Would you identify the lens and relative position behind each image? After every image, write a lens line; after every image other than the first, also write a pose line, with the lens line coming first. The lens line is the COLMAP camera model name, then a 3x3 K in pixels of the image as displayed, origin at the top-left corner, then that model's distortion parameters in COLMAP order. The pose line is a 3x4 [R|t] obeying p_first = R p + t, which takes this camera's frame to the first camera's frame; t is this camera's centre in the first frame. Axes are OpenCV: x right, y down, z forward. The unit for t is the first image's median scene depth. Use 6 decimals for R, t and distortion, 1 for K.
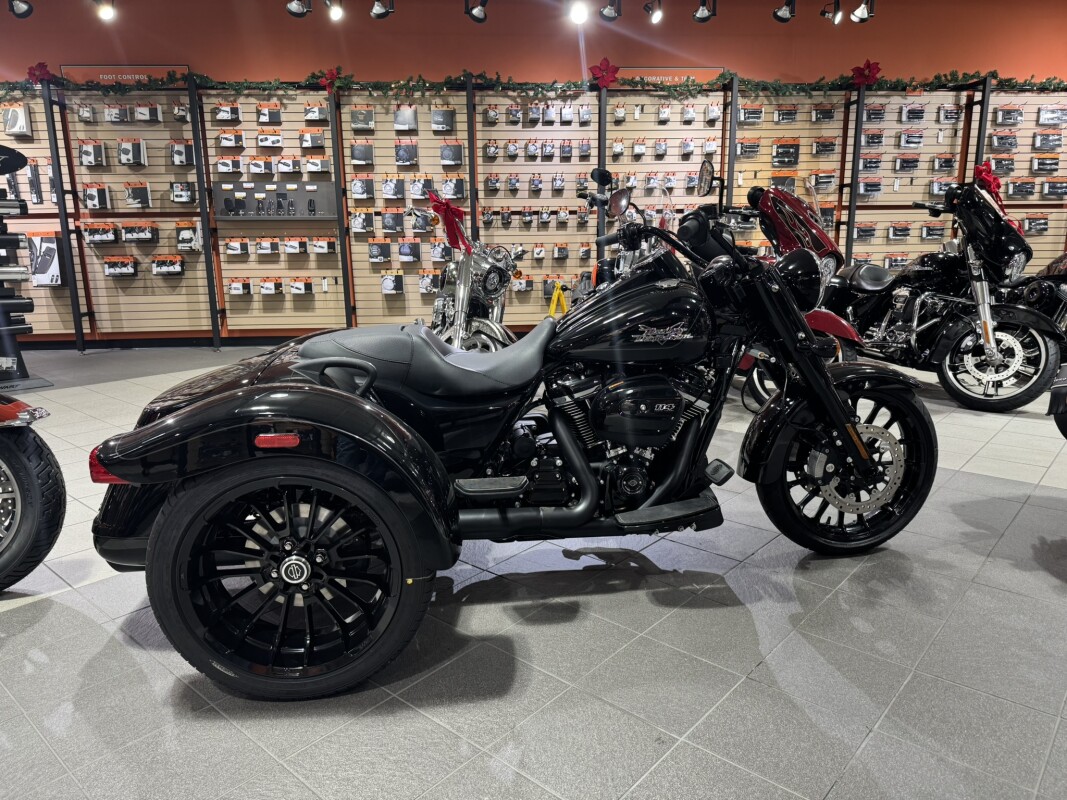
lens RADIAL K [[740.0, 0, 529.5], [0, 740.0, 416.1], [0, 0, 1]] dist [0.041620, -0.048115]
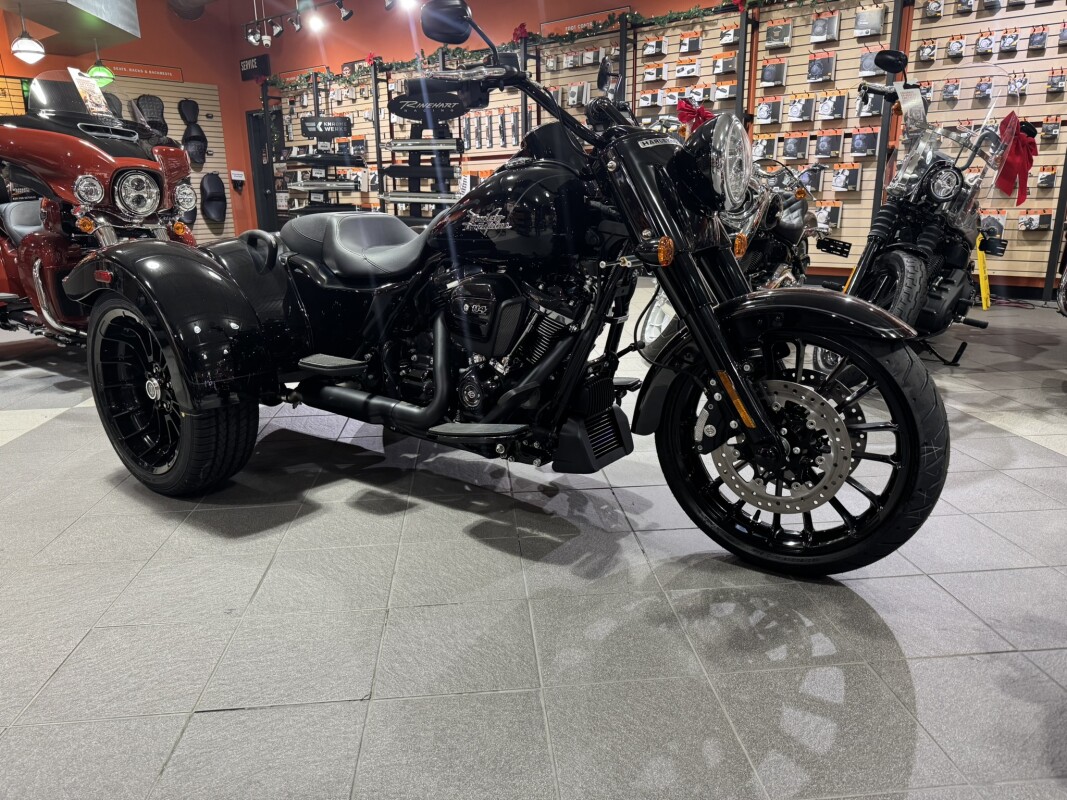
lens RADIAL K [[738.1, 0, 533.5], [0, 738.1, 400.0], [0, 0, 1]] dist [0.036554, -0.026299]
pose [[0.729984, 0.186904, -0.657411, 0.240465], [-0.157482, 0.981996, 0.104318, -0.002483], [0.665073, 0.027380, 0.746276, 0.115839]]
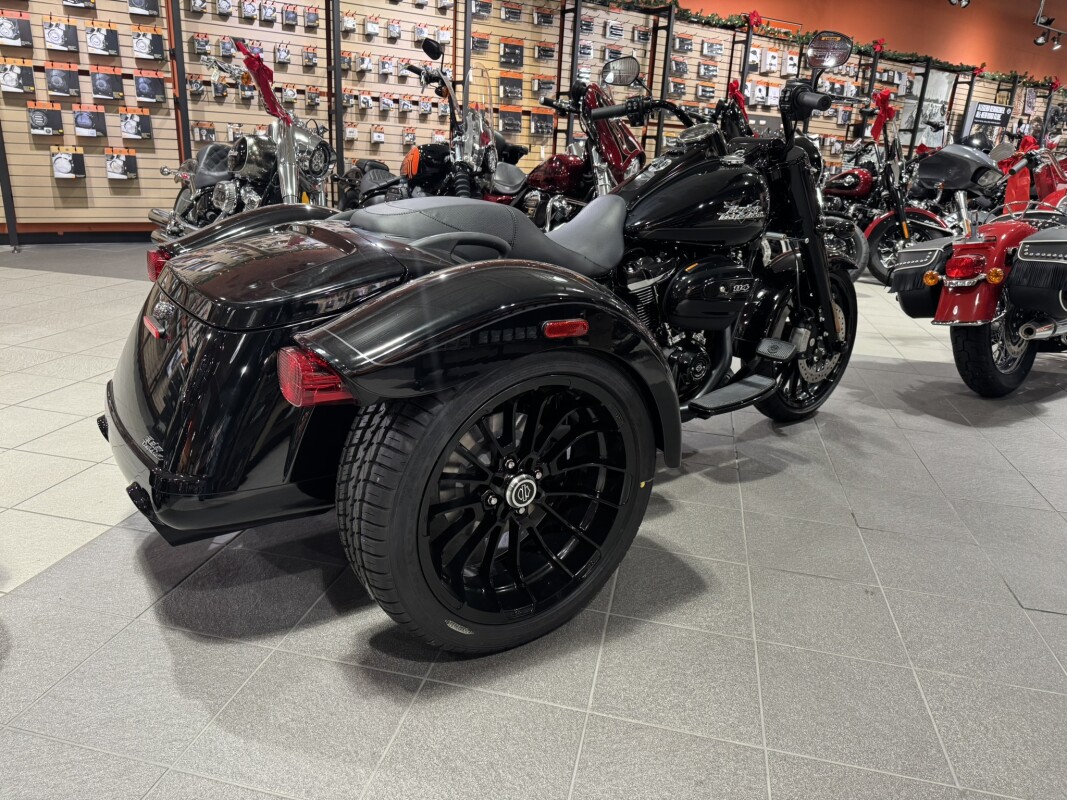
lens RADIAL K [[754.5, 0, 533.5], [0, 754.5, 400.0], [0, 0, 1]] dist [0.038112, -0.048253]
pose [[0.872964, -0.093658, 0.478709, -0.167050], [0.049343, 0.993315, 0.104358, 0.004986], [-0.485283, -0.067480, 0.871750, 0.066617]]
